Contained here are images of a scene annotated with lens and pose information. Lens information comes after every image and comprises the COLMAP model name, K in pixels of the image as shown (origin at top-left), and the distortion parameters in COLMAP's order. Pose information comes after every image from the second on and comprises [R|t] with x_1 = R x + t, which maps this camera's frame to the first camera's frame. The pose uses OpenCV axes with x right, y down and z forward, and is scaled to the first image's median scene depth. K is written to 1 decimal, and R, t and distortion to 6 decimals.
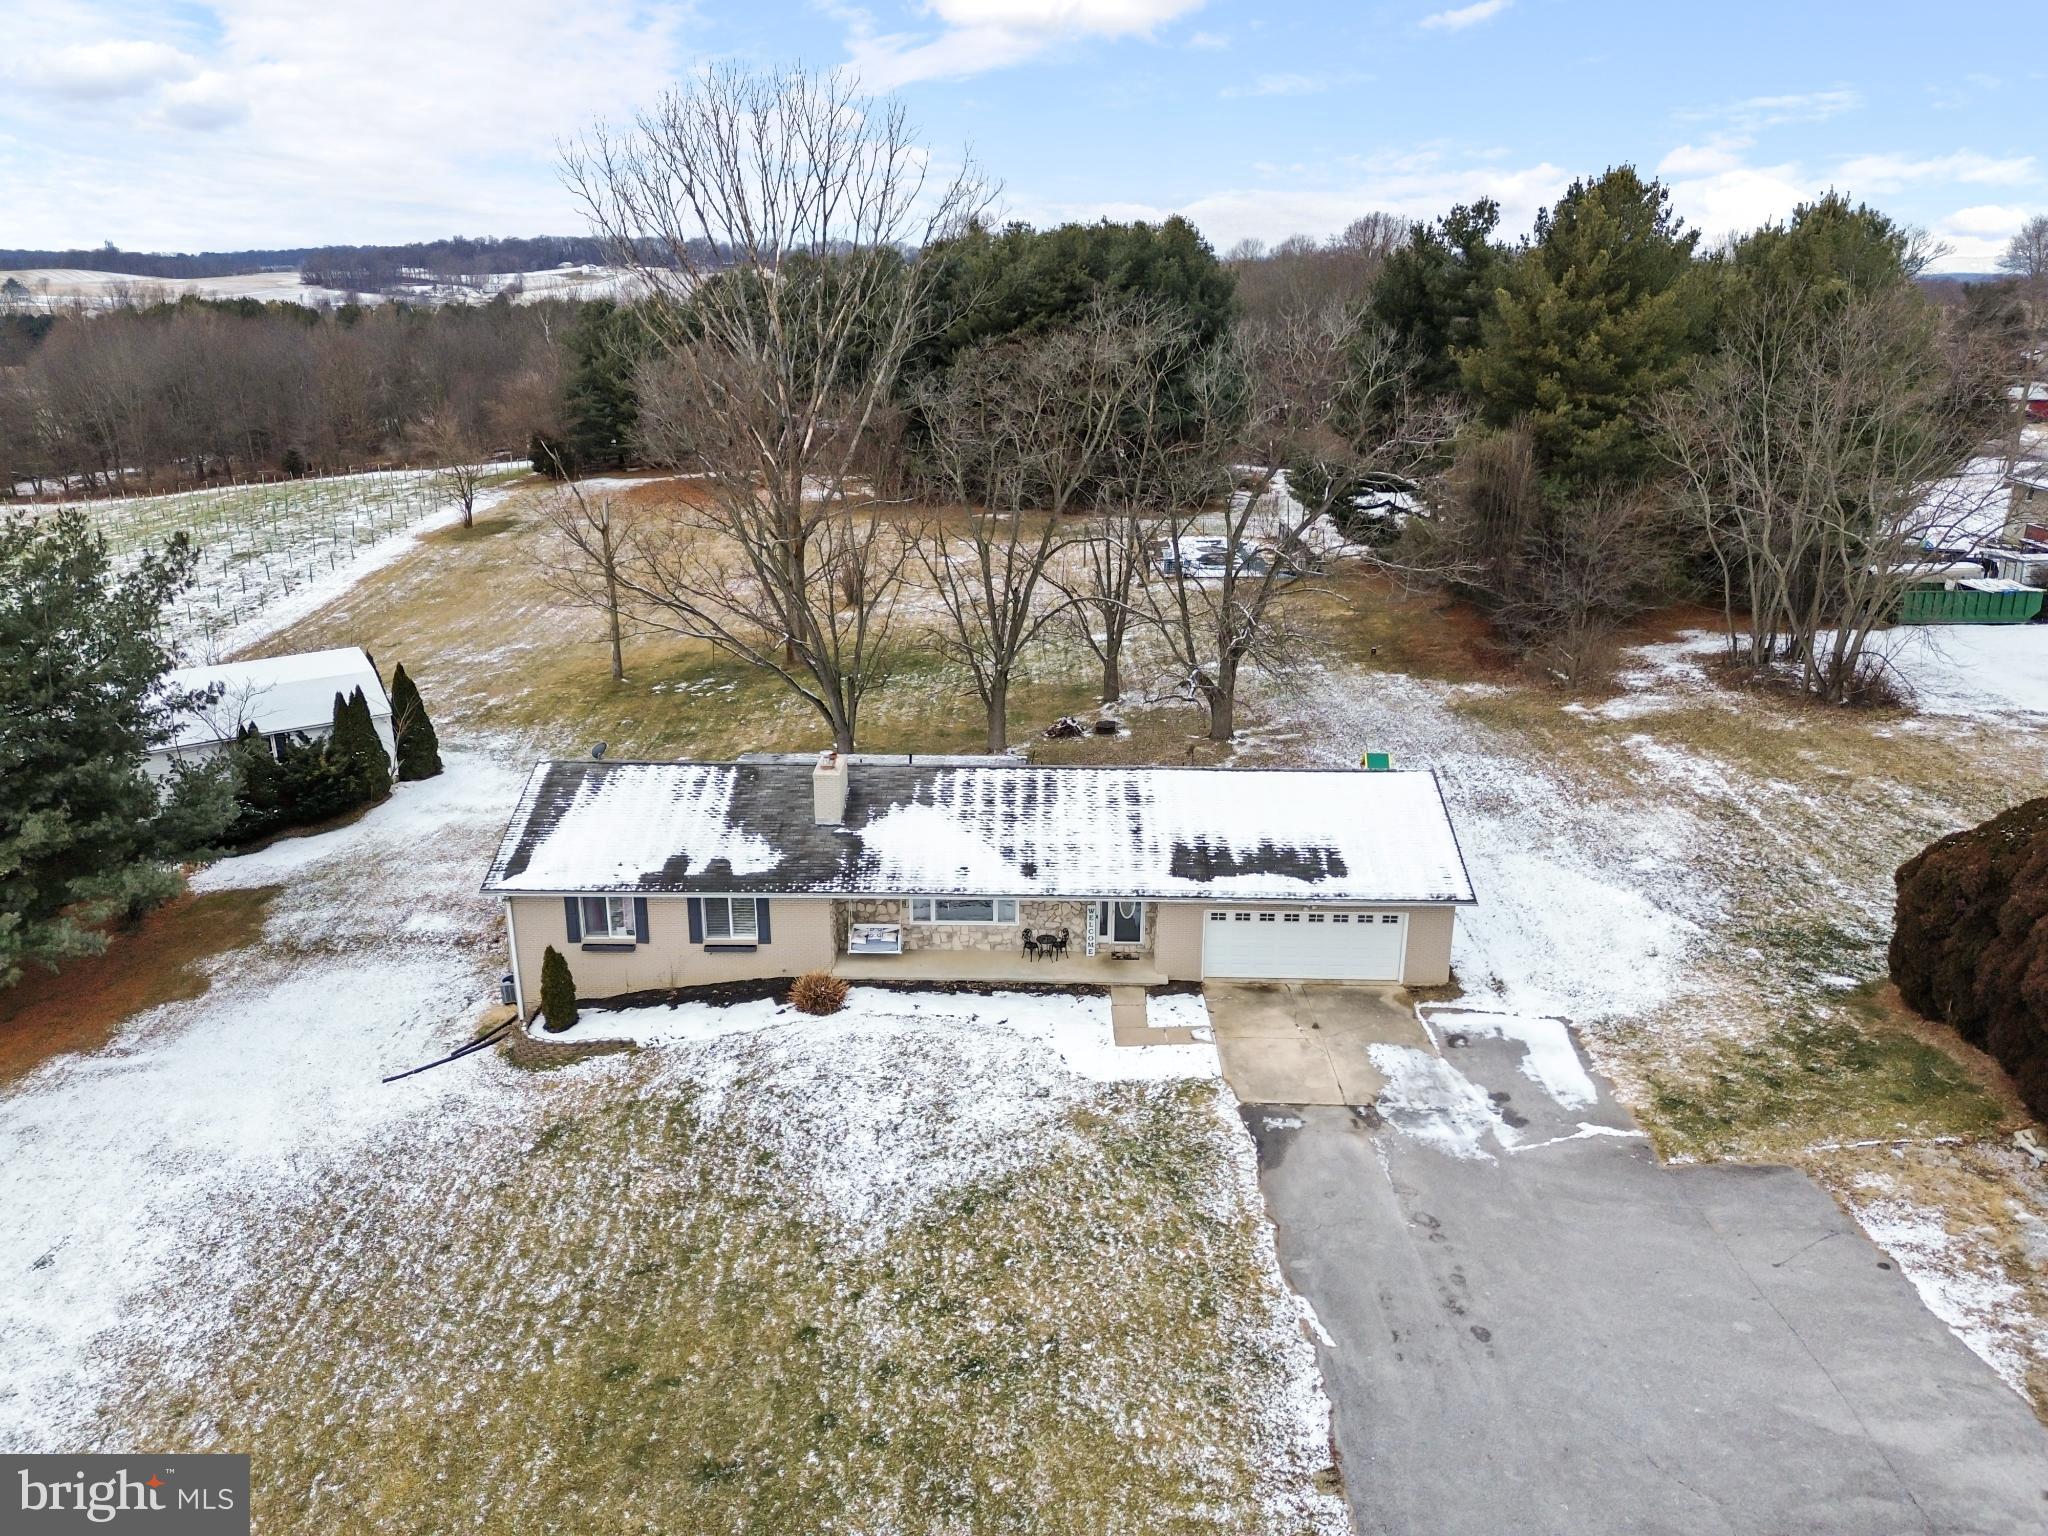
lens RADIAL K [[1443.7, 0, 1024.0], [0, 1443.7, 768.0], [0, 0, 1]] dist [0.078315, -0.075019]
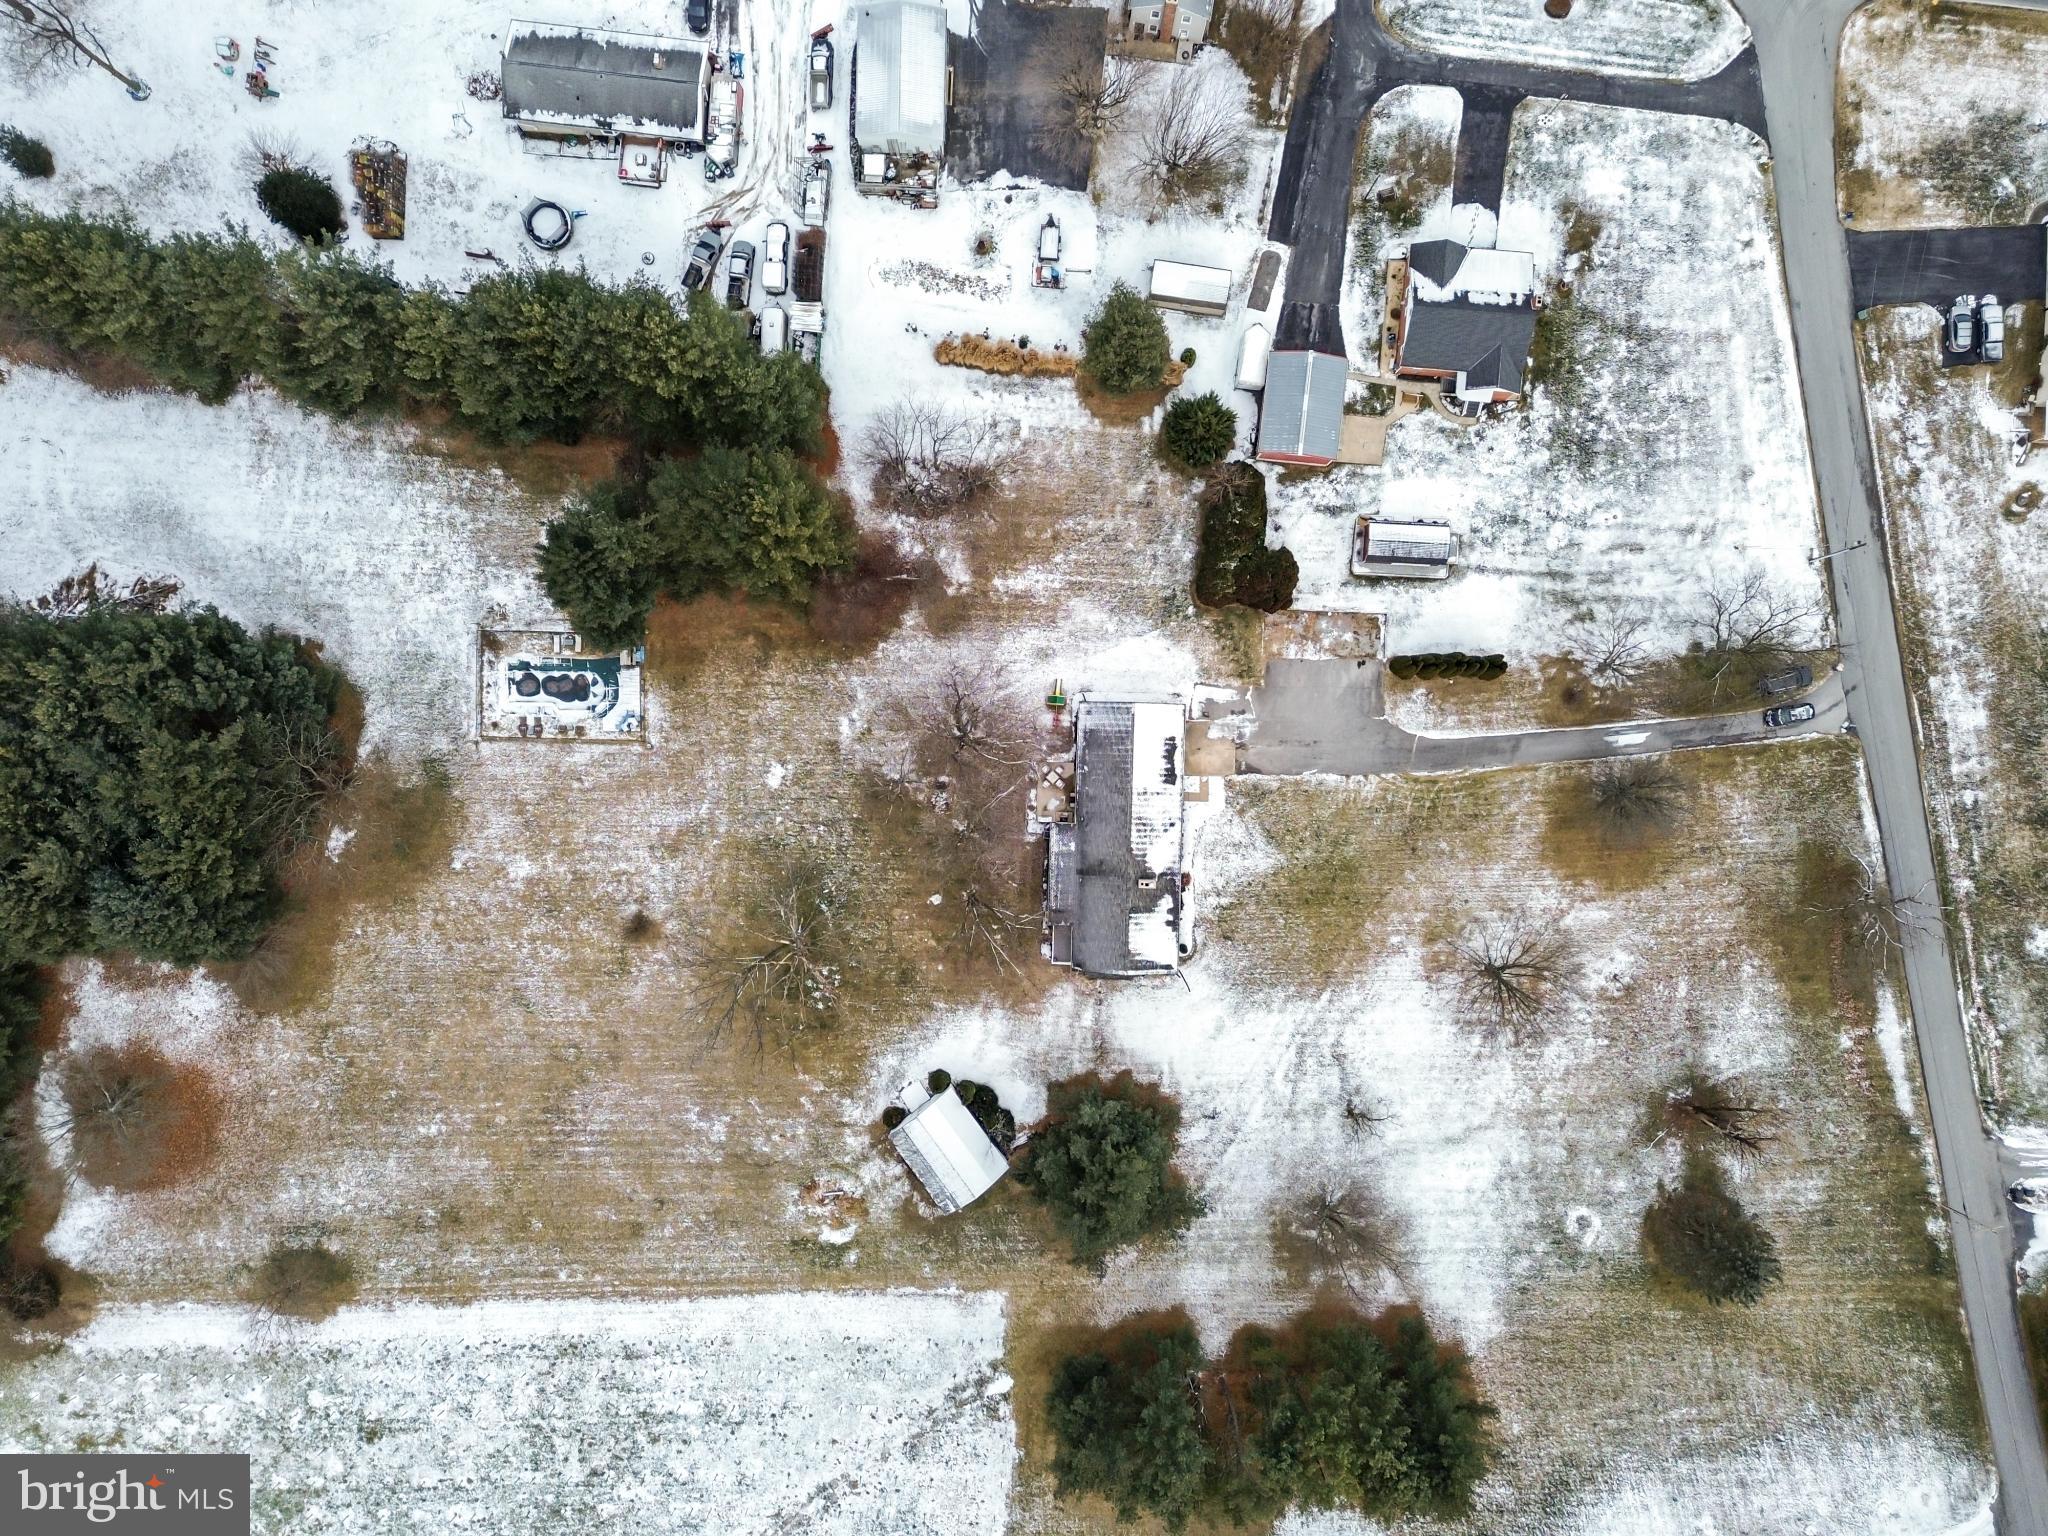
lens RADIAL K [[1443.7, 0, 1024.0], [0, 1443.7, 768.0], [0, 0, 1]] dist [0.078315, -0.075019]
pose [[0.010349, -0.999932, -0.005420, 0.137588], [0.311648, -0.001925, 0.950196, -2.971263], [-0.950141, -0.011523, 0.311607, 0.203115]]
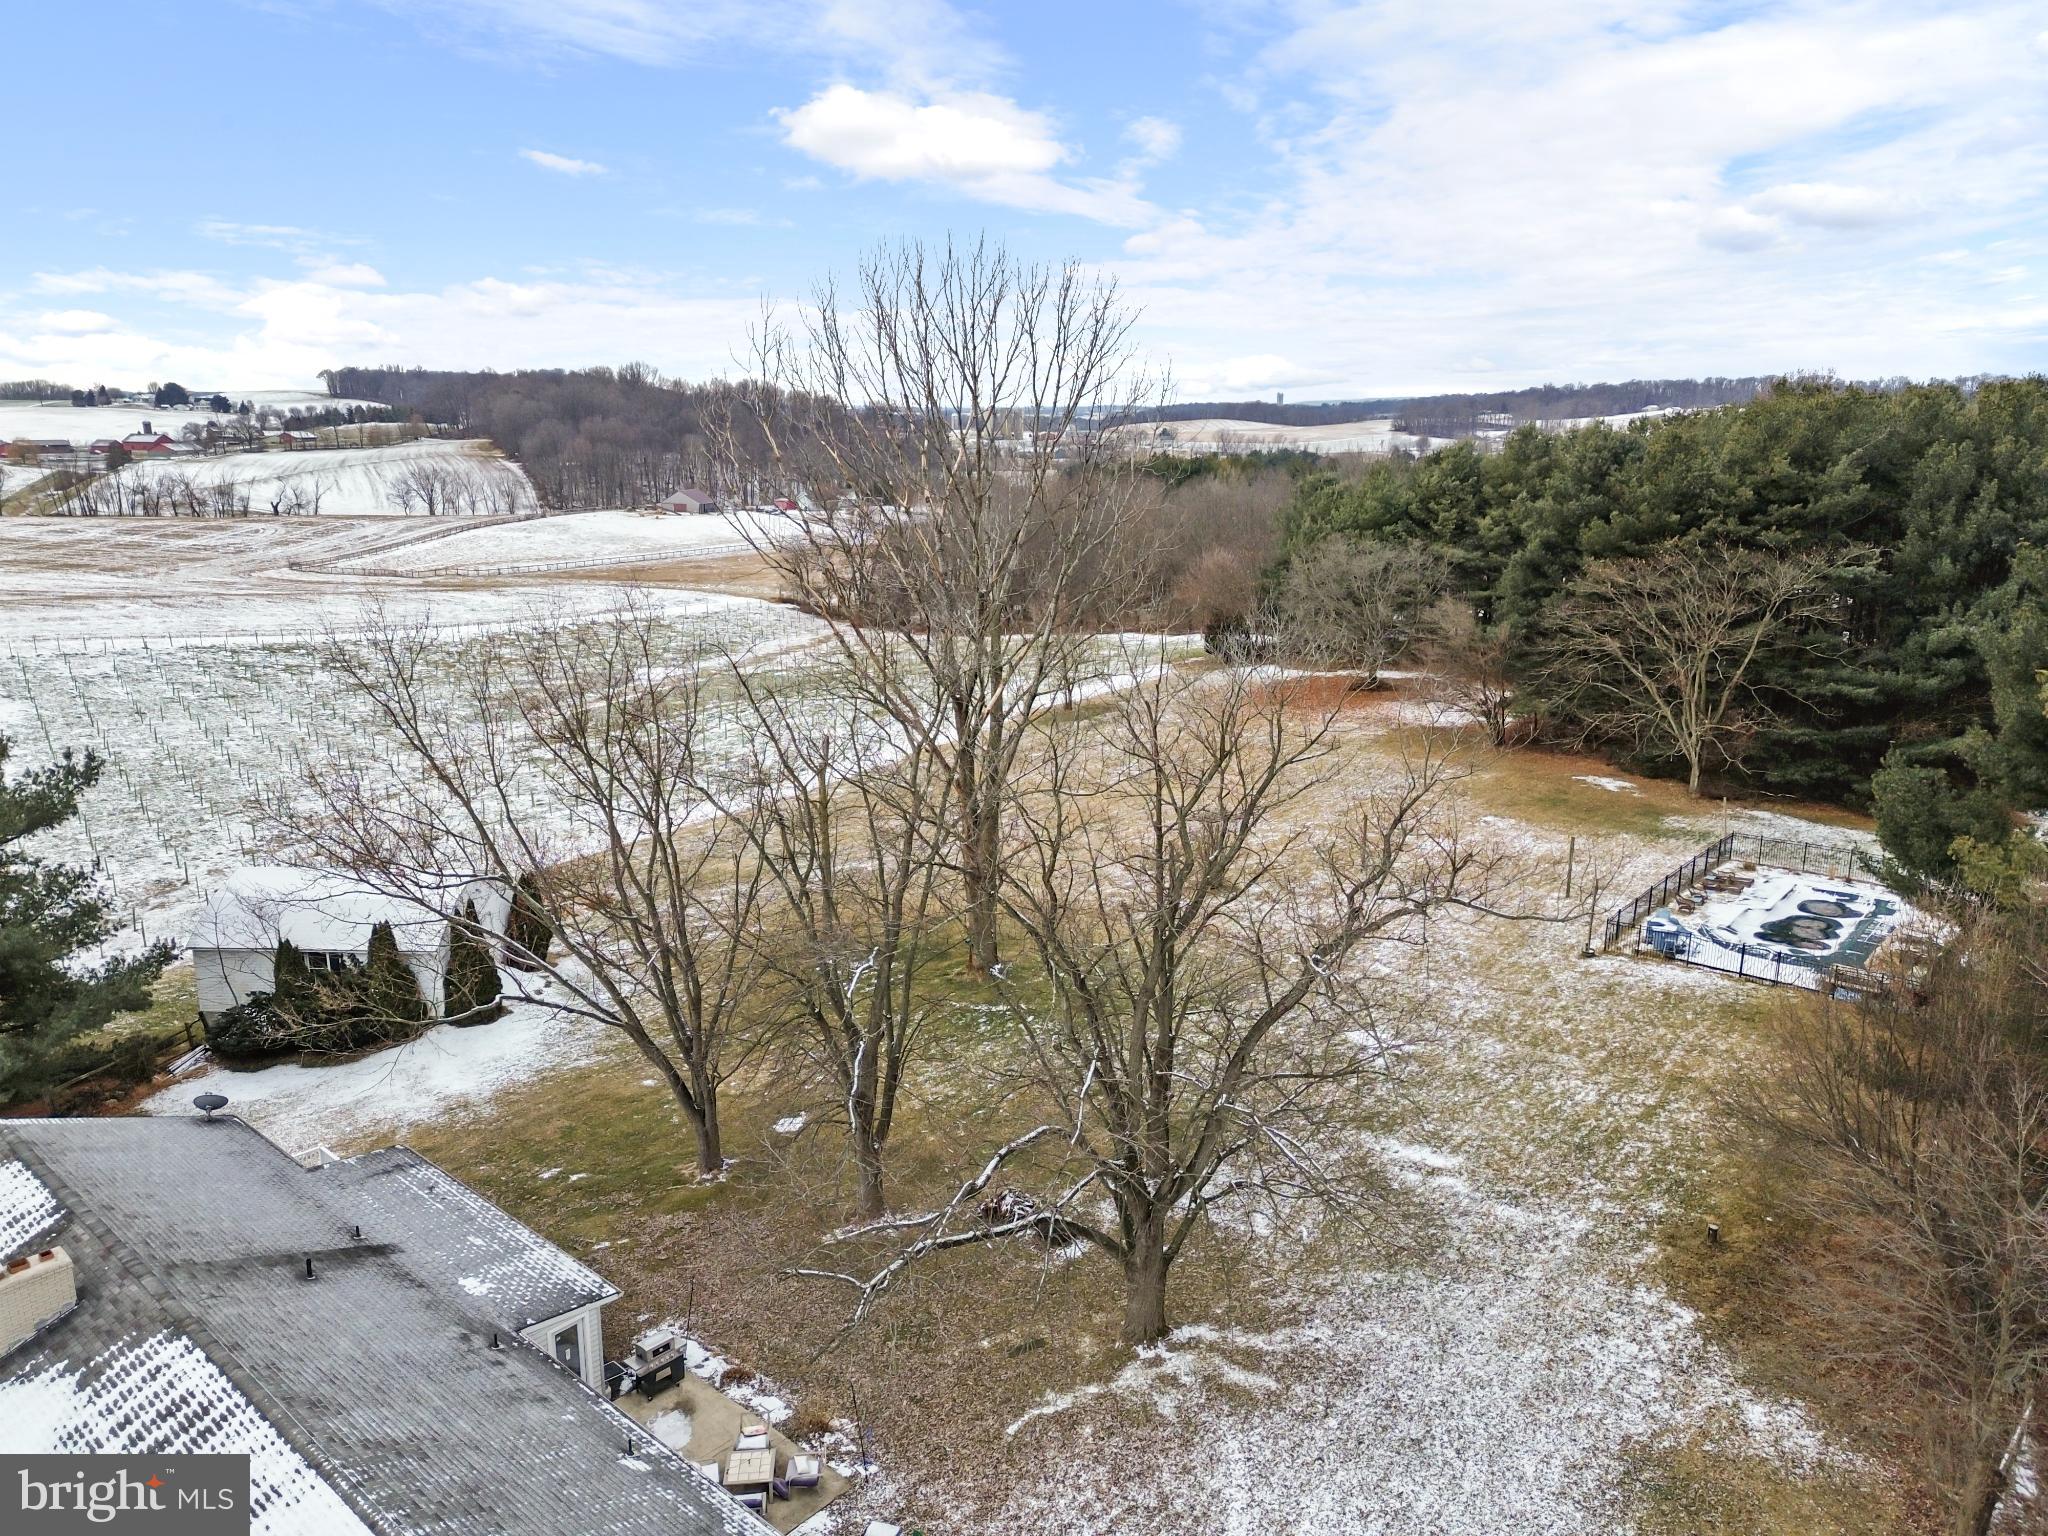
lens RADIAL K [[1443.7, 0, 1024.0], [0, 1443.7, 768.0], [0, 0, 1]] dist [0.078315, -0.075019]
pose [[0.763458, 0.149791, -0.628247, 0.553927], [-0.204948, 0.978647, -0.015721, -0.283940], [0.612477, 0.140760, 0.777855, 0.655395]]
